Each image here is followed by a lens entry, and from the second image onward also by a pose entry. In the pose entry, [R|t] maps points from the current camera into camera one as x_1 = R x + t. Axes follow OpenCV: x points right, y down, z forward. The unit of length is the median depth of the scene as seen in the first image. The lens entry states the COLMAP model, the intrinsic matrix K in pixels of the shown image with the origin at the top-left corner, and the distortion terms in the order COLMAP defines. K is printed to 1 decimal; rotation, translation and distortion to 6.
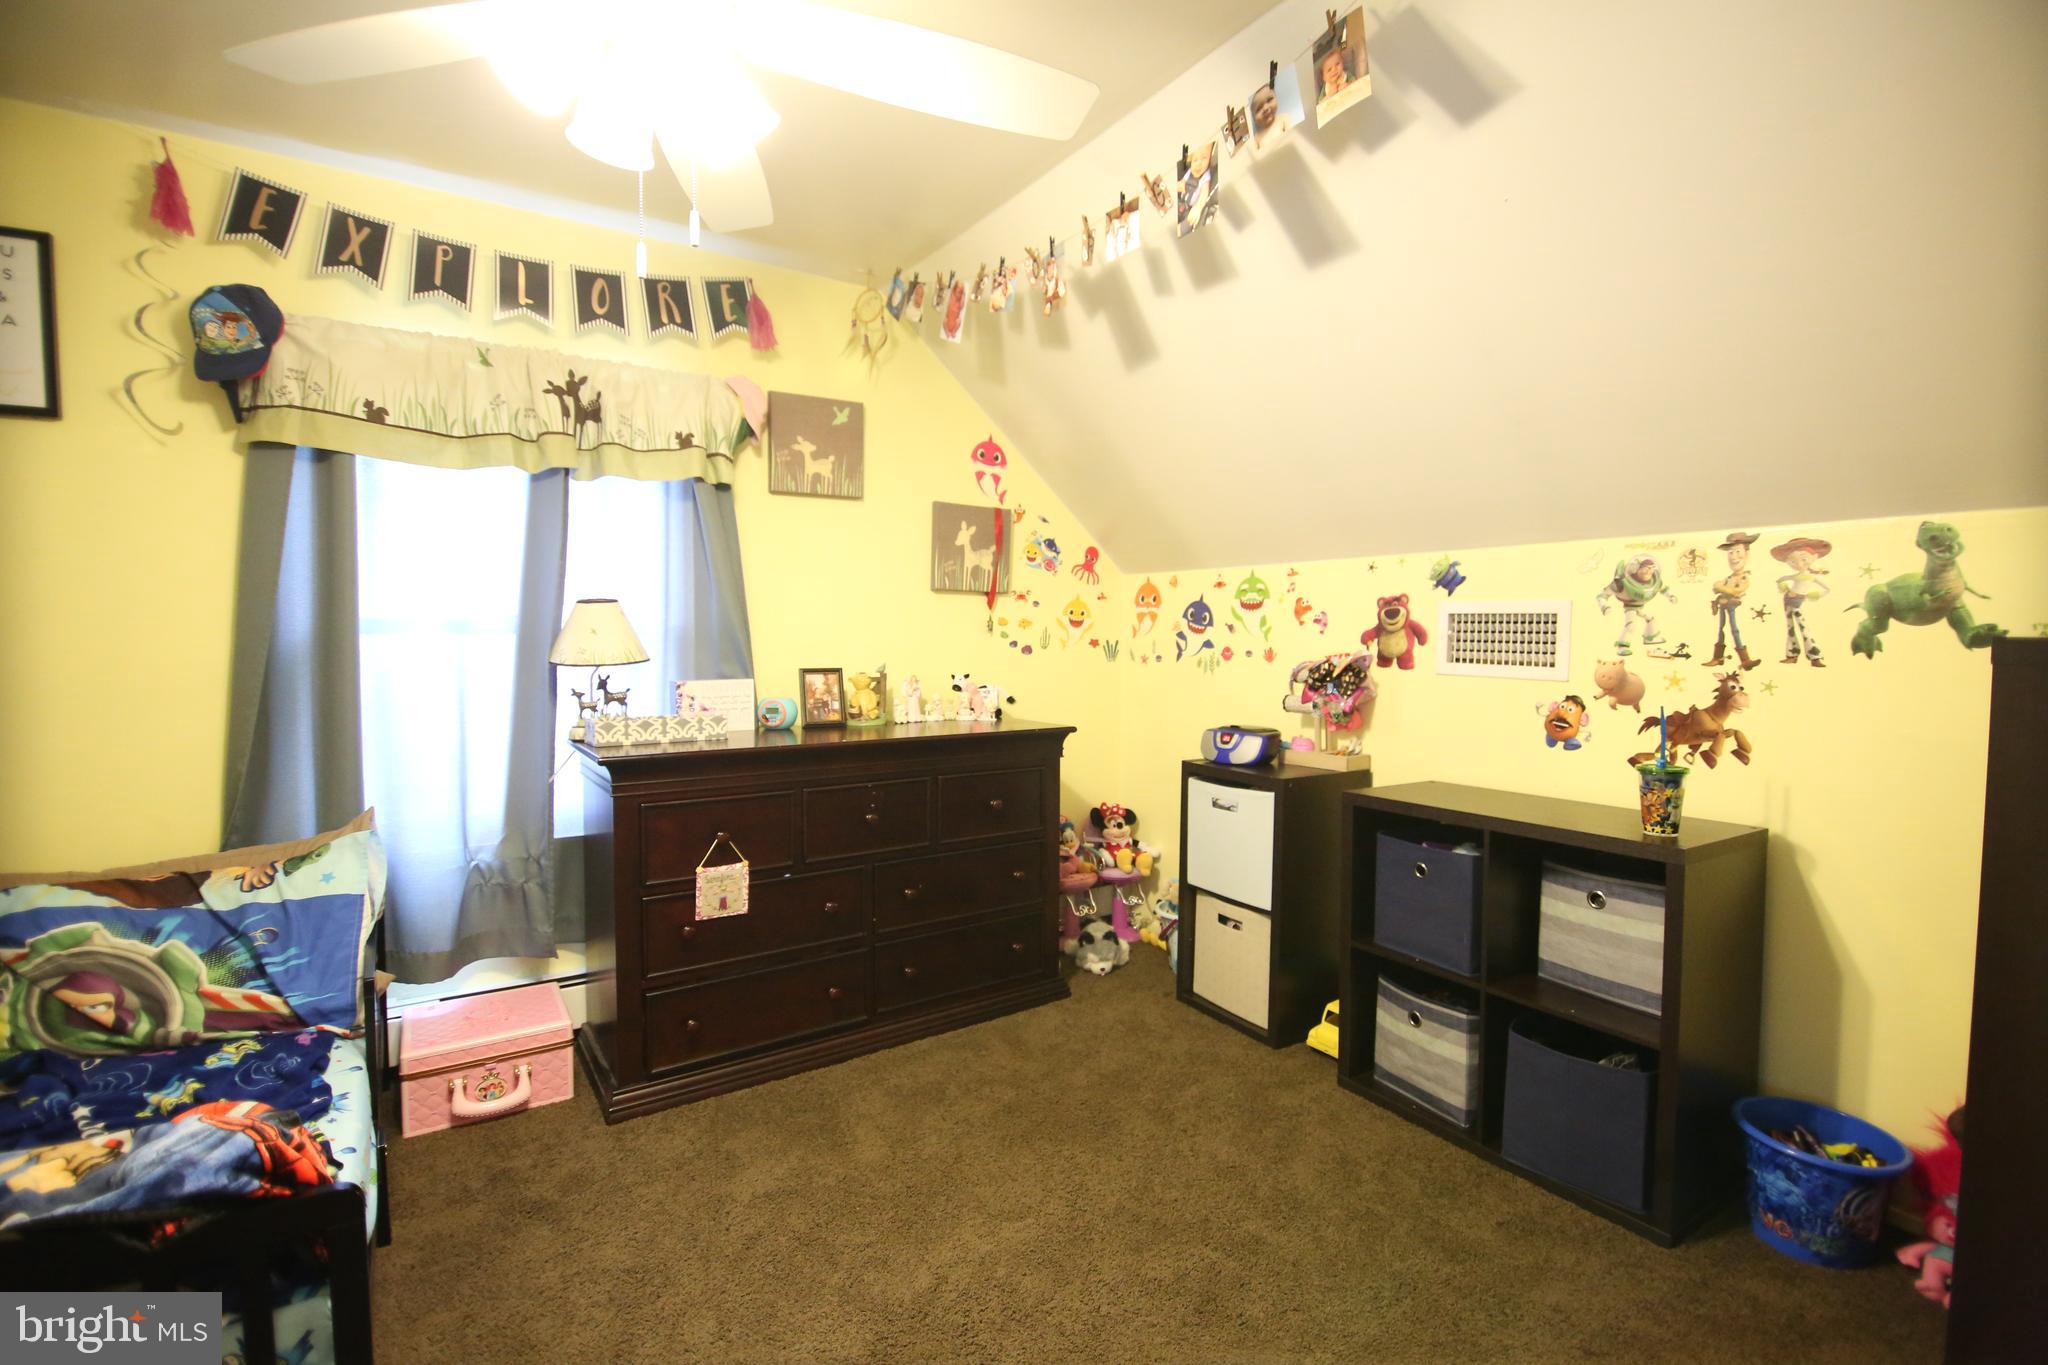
lens RADIAL K [[913.7, 0, 1021.4], [0, 913.7, 676.1], [0, 0, 1]] dist [0.001274, -0.012558]
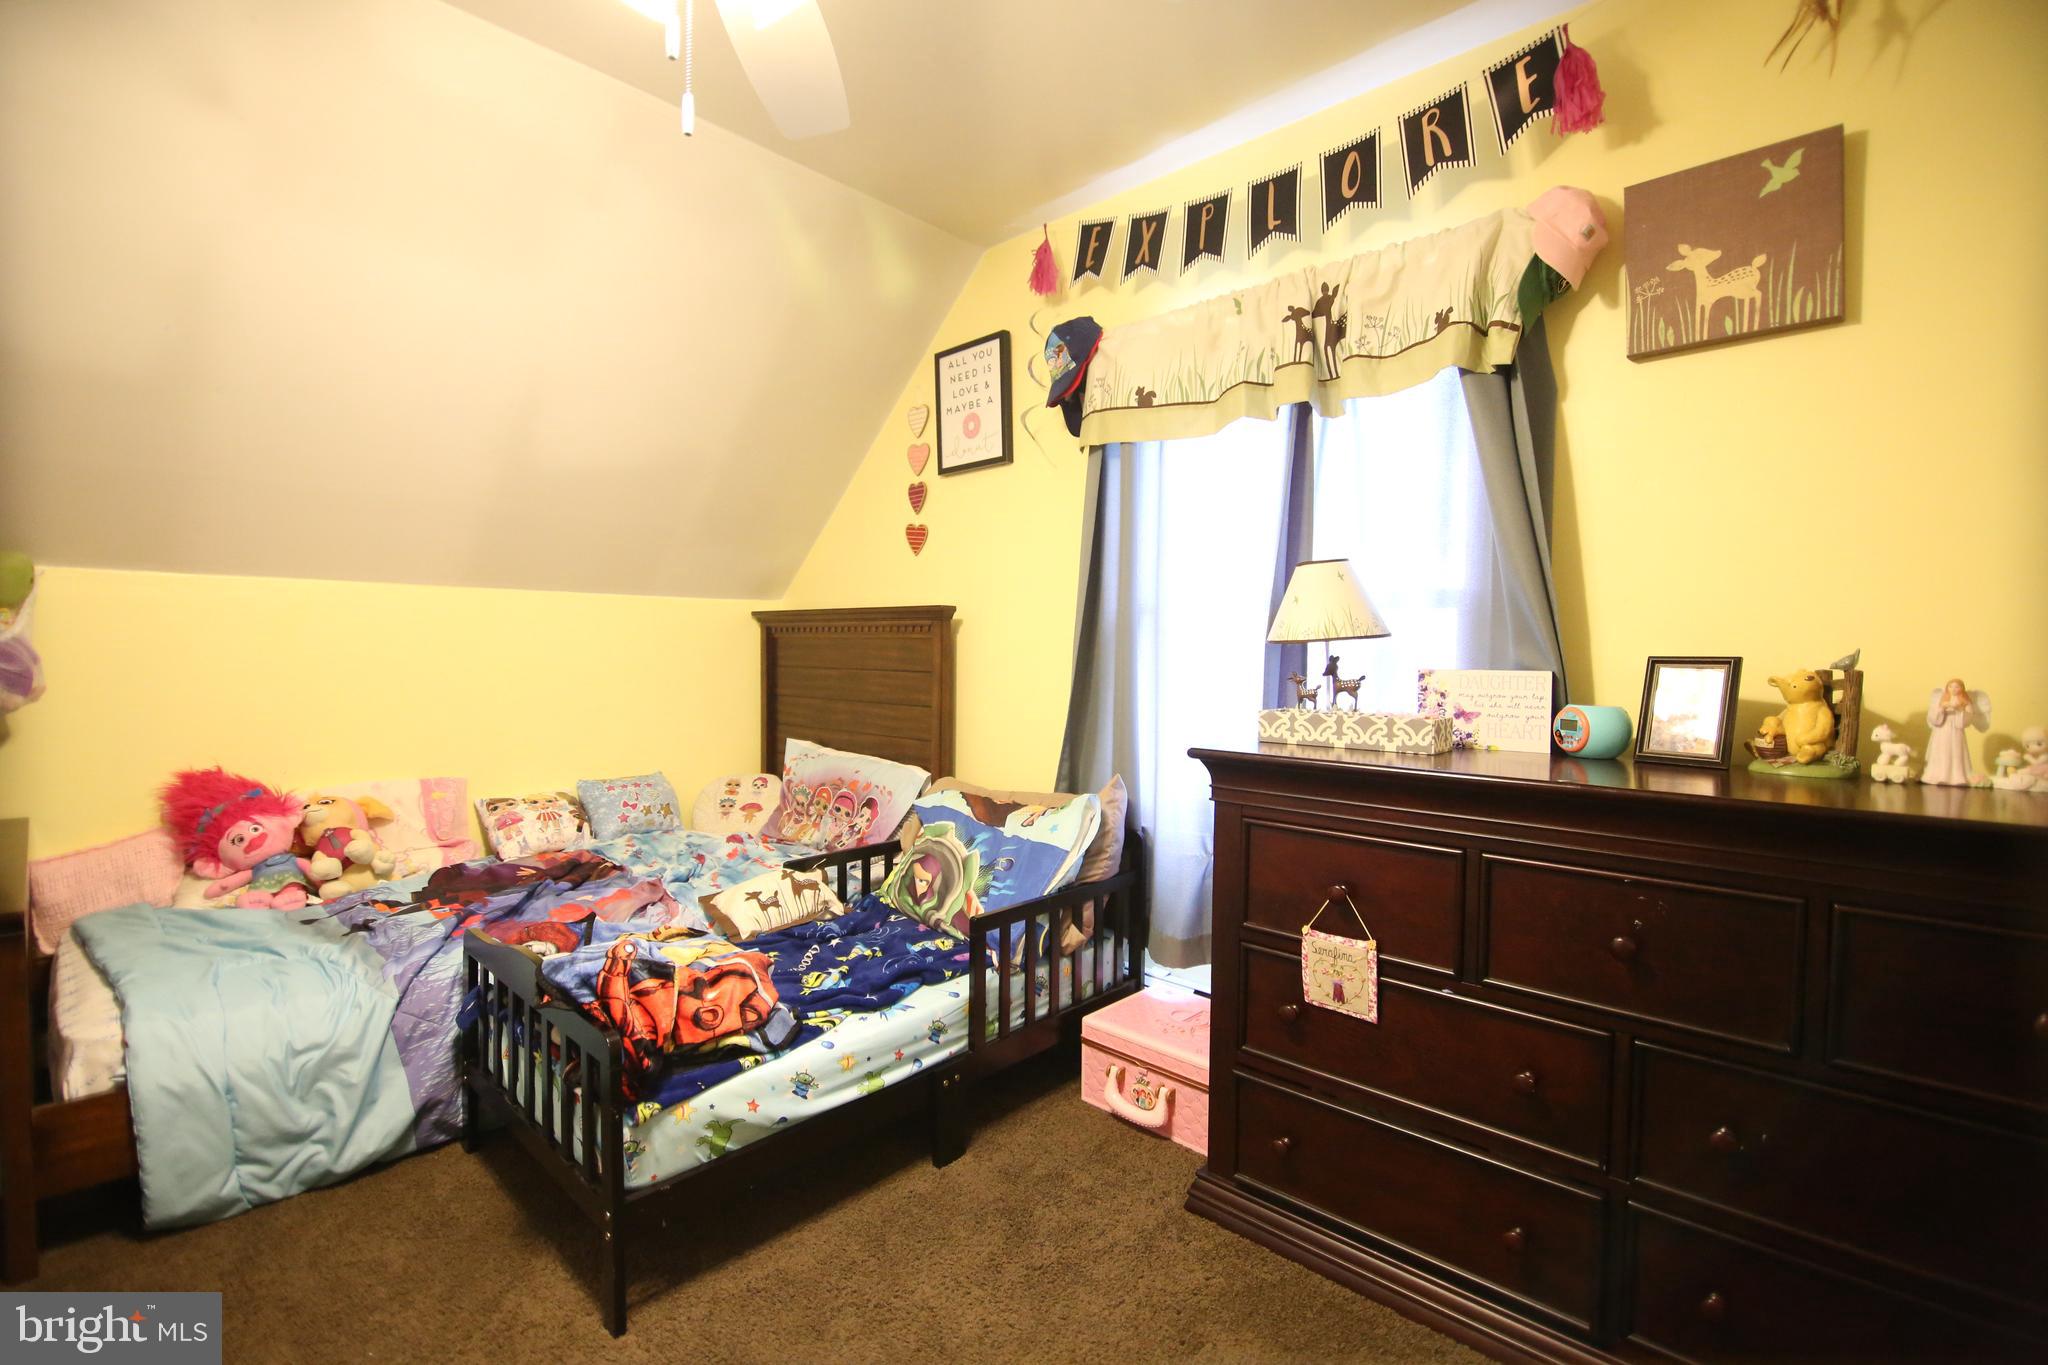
lens RADIAL K [[913.7, 0, 1021.4], [0, 913.7, 676.1], [0, 0, 1]] dist [0.001274, -0.012558]
pose [[0.223832, 0.022779, -0.974362, 0.263428], [-0.054739, 0.998443, 0.010768, 0.022725], [0.973089, 0.050925, 0.224730, 0.602426]]
